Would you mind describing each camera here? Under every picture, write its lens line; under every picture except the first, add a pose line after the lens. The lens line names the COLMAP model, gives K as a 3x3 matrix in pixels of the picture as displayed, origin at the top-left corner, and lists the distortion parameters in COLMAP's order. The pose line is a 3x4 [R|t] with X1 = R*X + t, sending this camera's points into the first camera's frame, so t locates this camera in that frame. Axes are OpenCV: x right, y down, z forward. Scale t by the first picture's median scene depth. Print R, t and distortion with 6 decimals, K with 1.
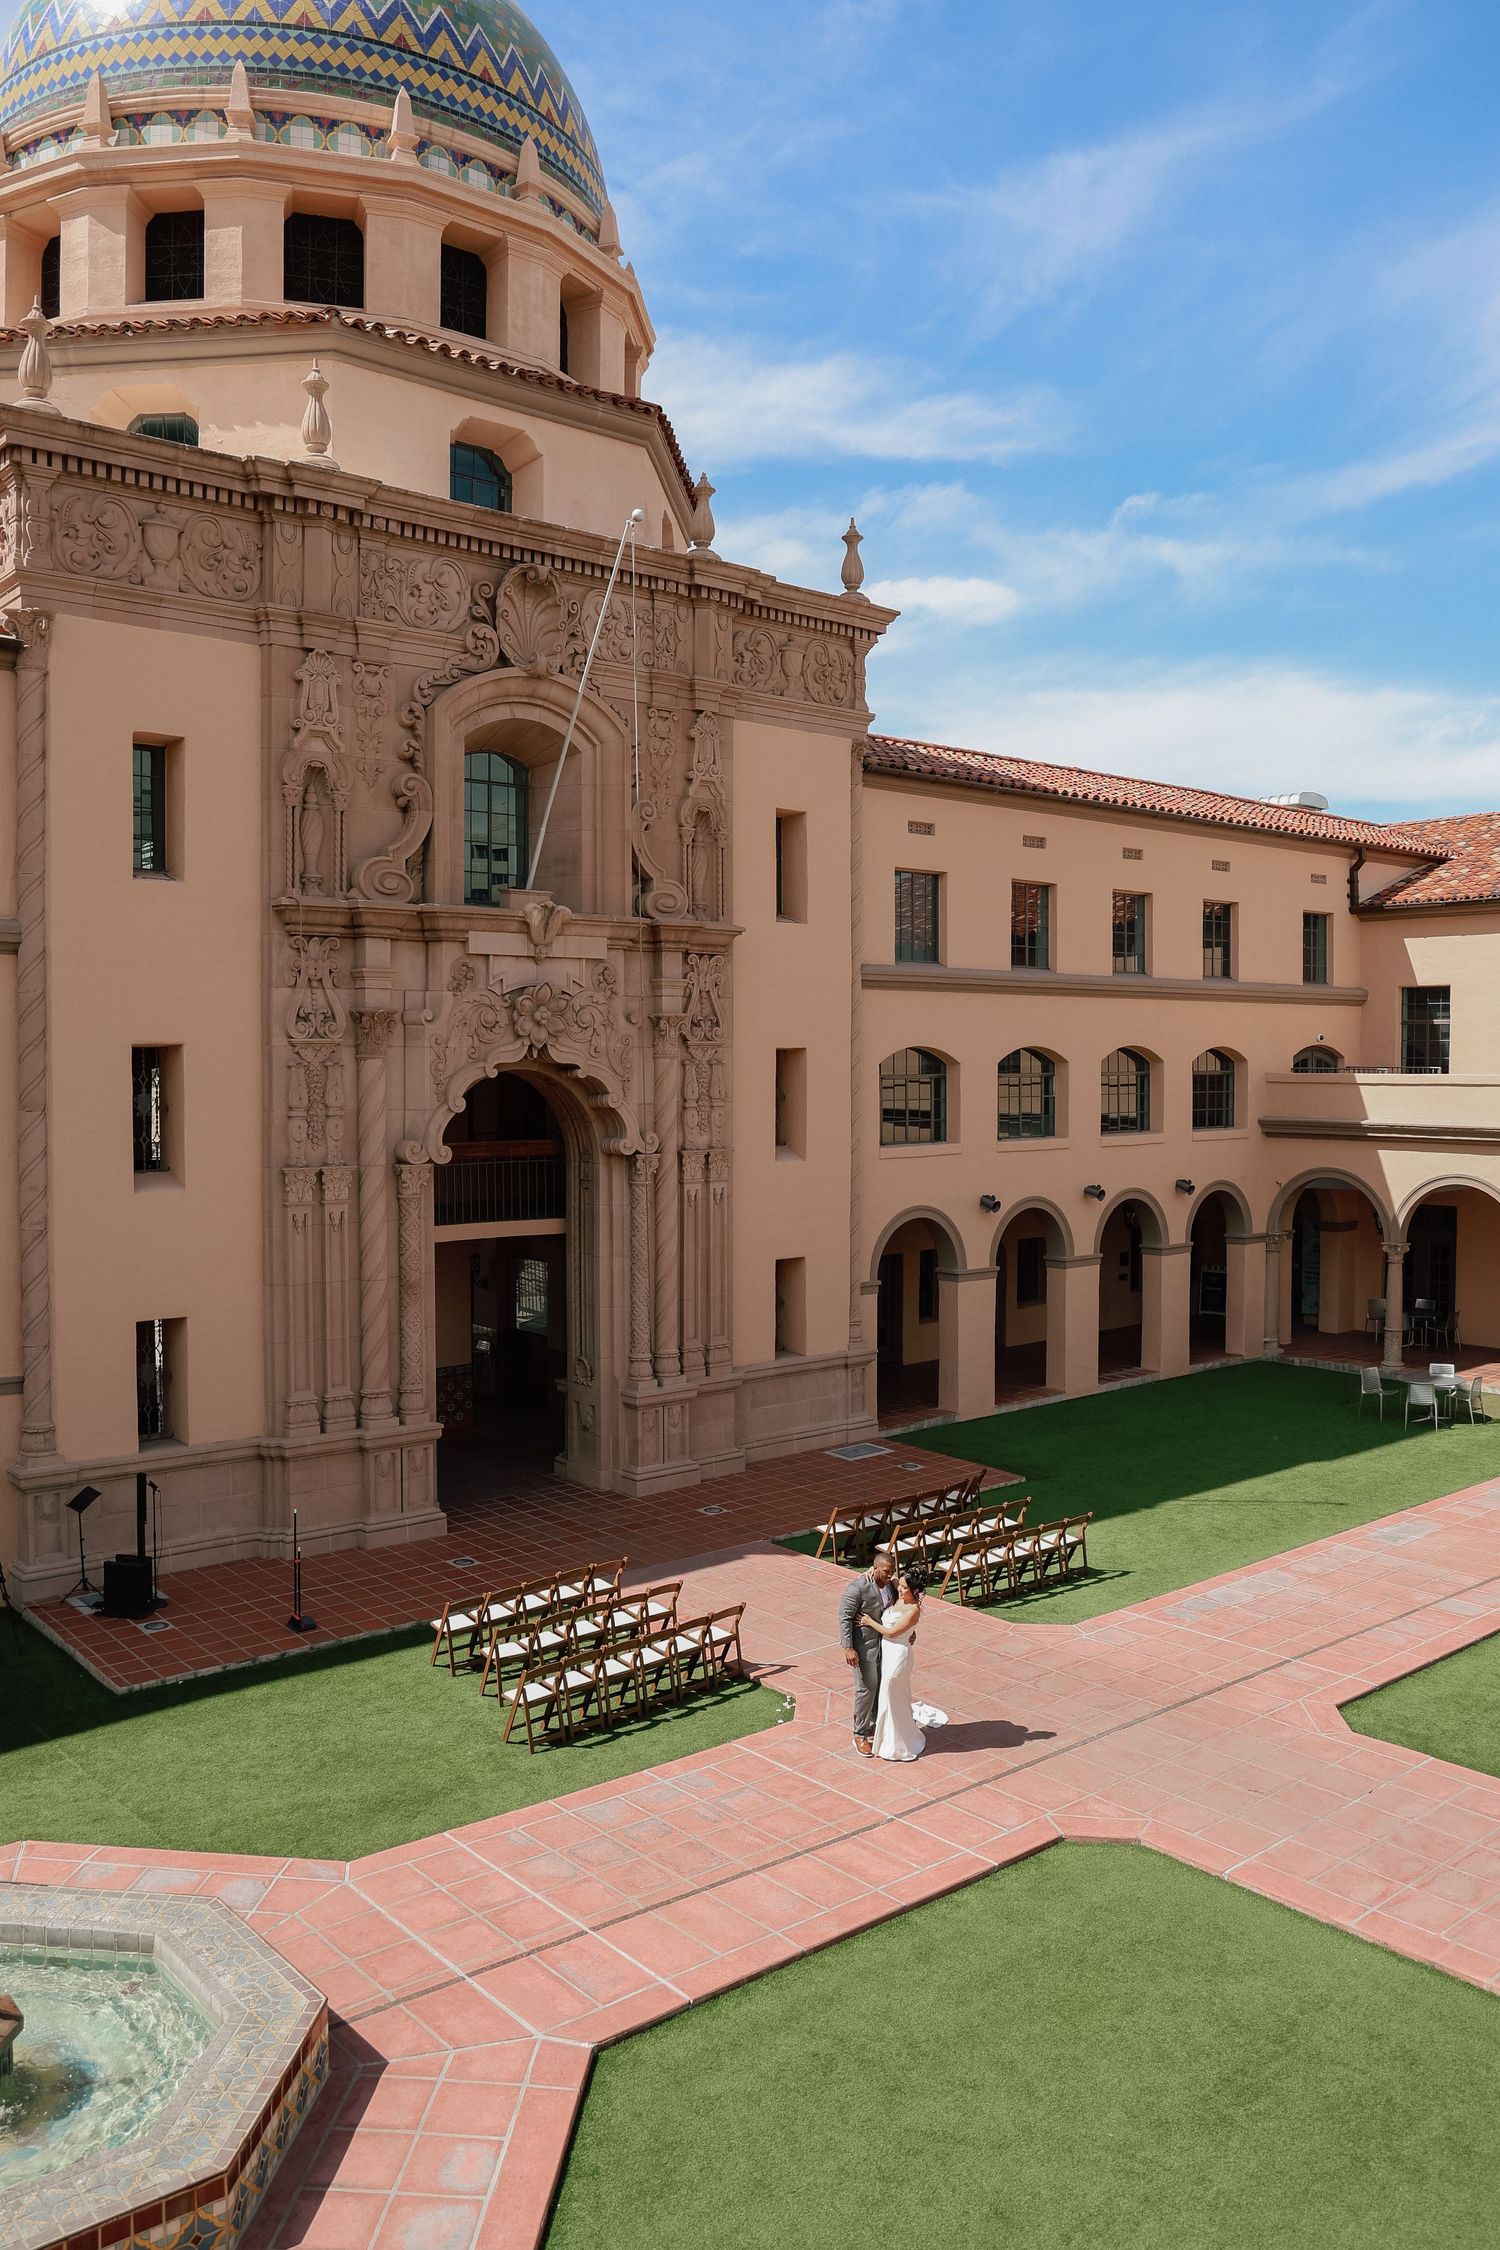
lens RADIAL K [[1714.1, 0, 682.3], [0, 1714.1, 1097.7], [0, 0, 1]] dist [-0.093530, 0.070880]
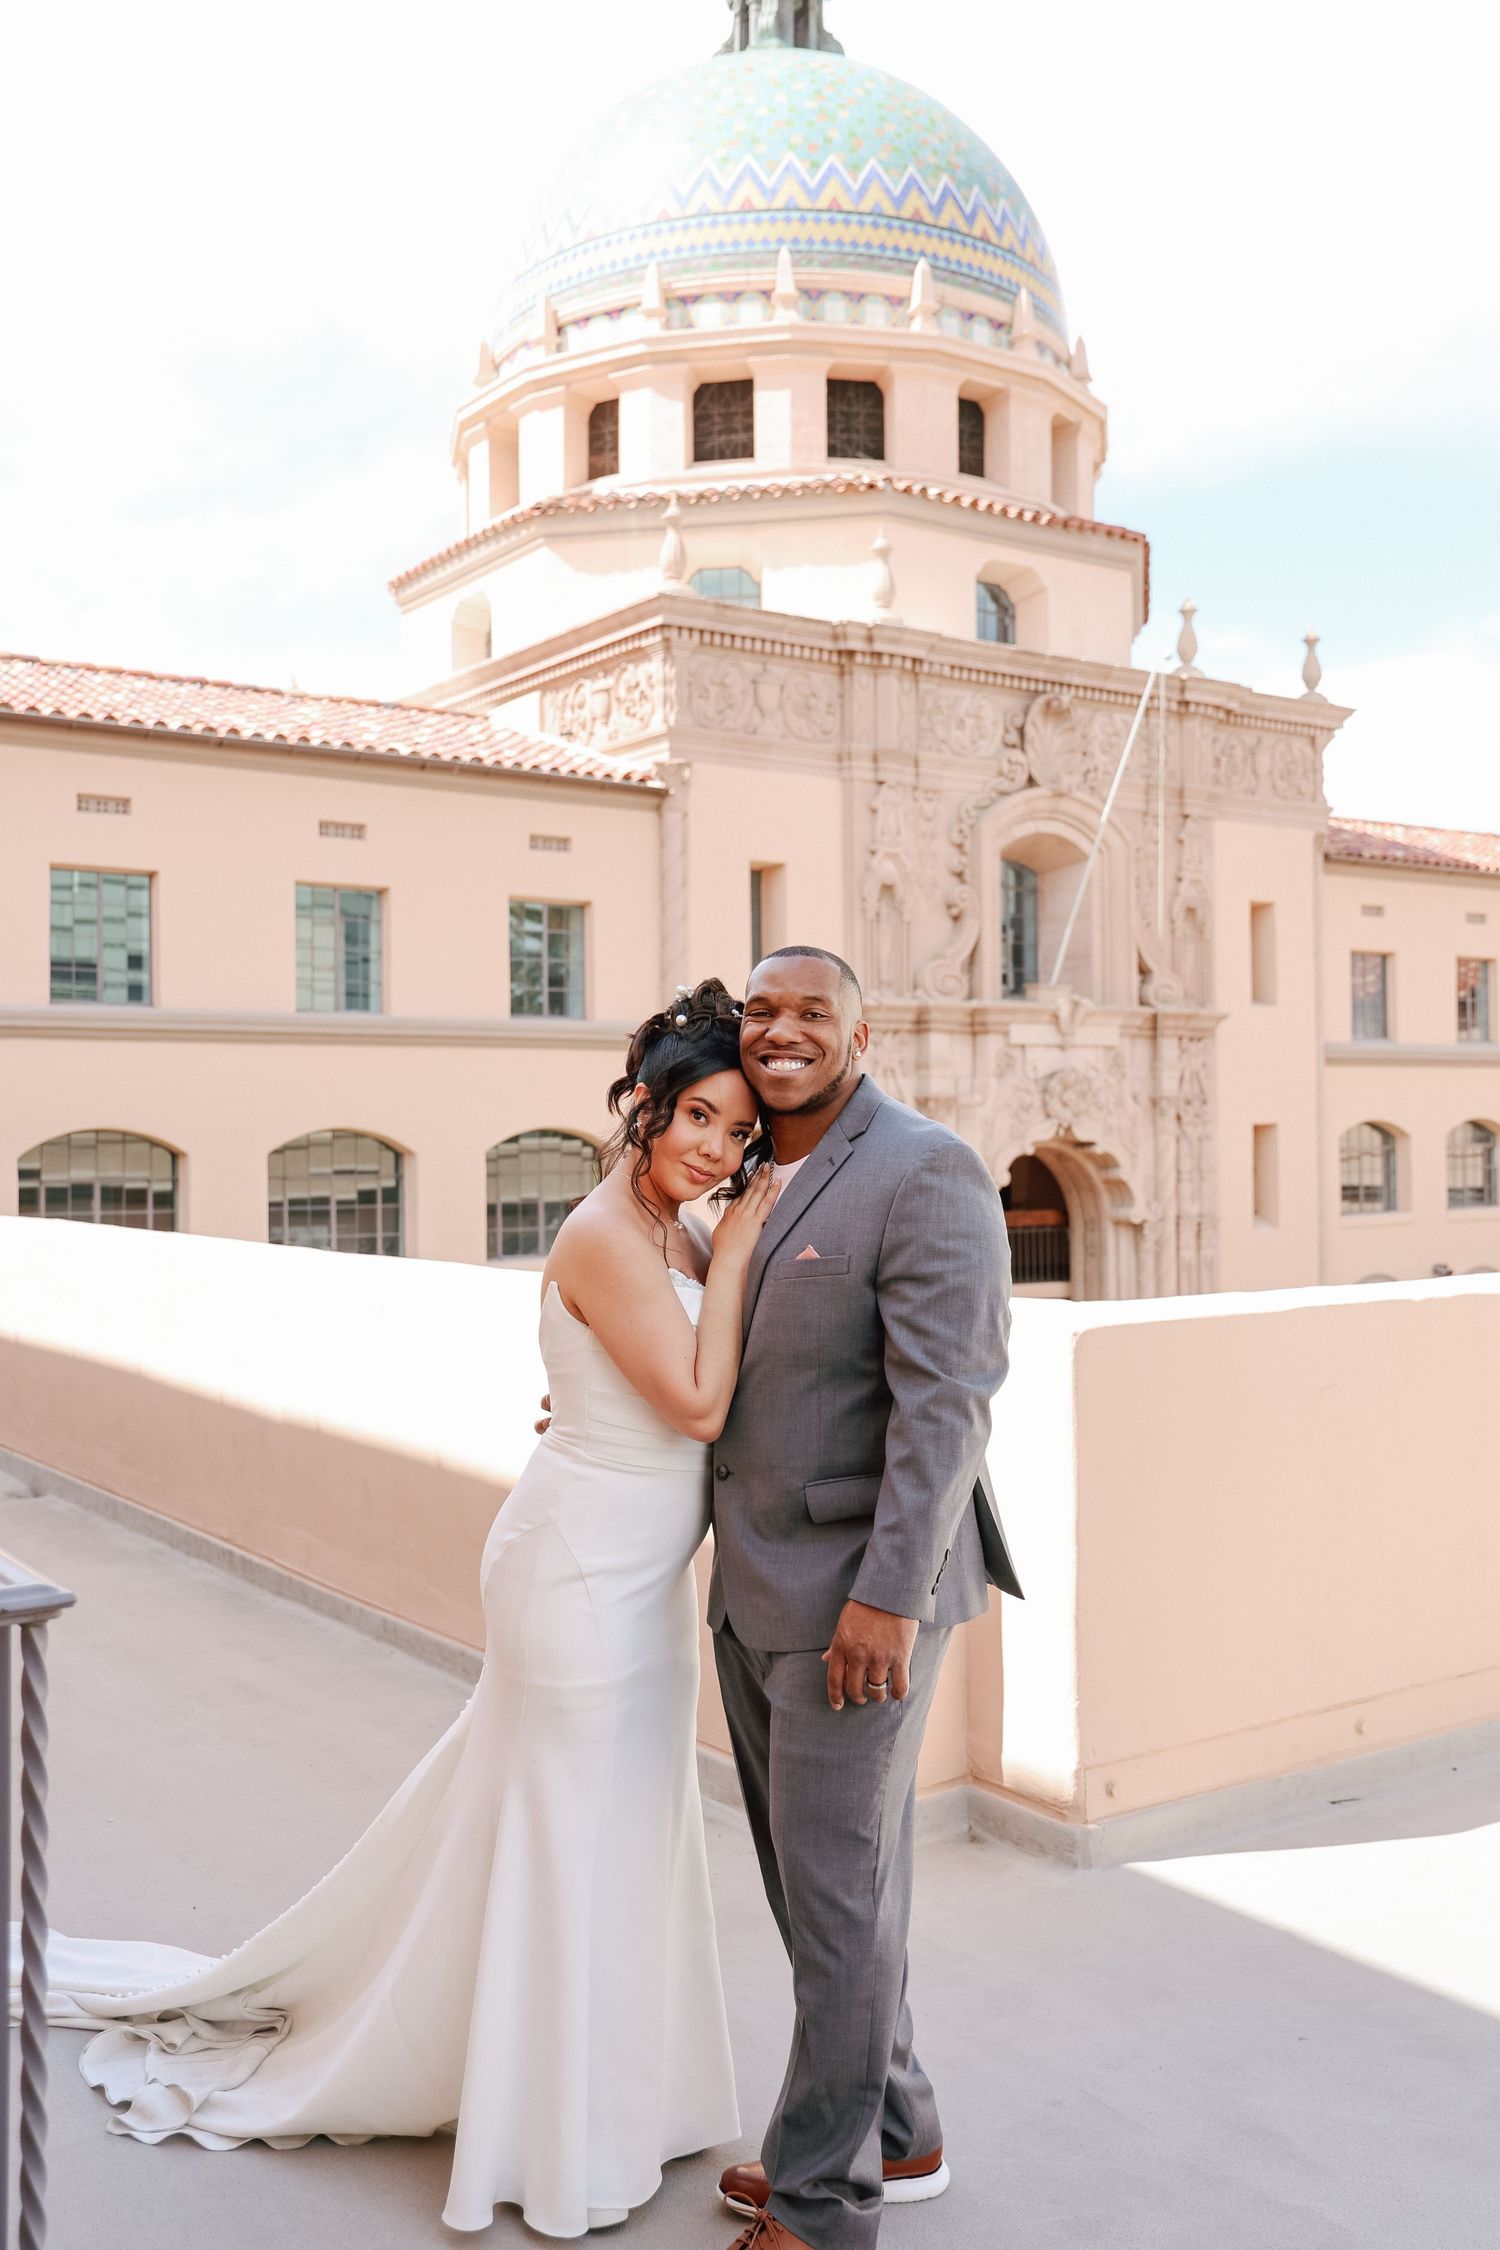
lens RADIAL K [[2053.4, 0, 728.4], [0, 2053.4, 1119.2], [0, 0, 1]] dist [-0.007439, 0.071591]
pose [[0.996810, -0.014329, -0.078508, -0.198622], [0.011696, 0.999357, -0.033893, 0.008996], [0.078943, 0.032867, 0.996337, -0.351793]]
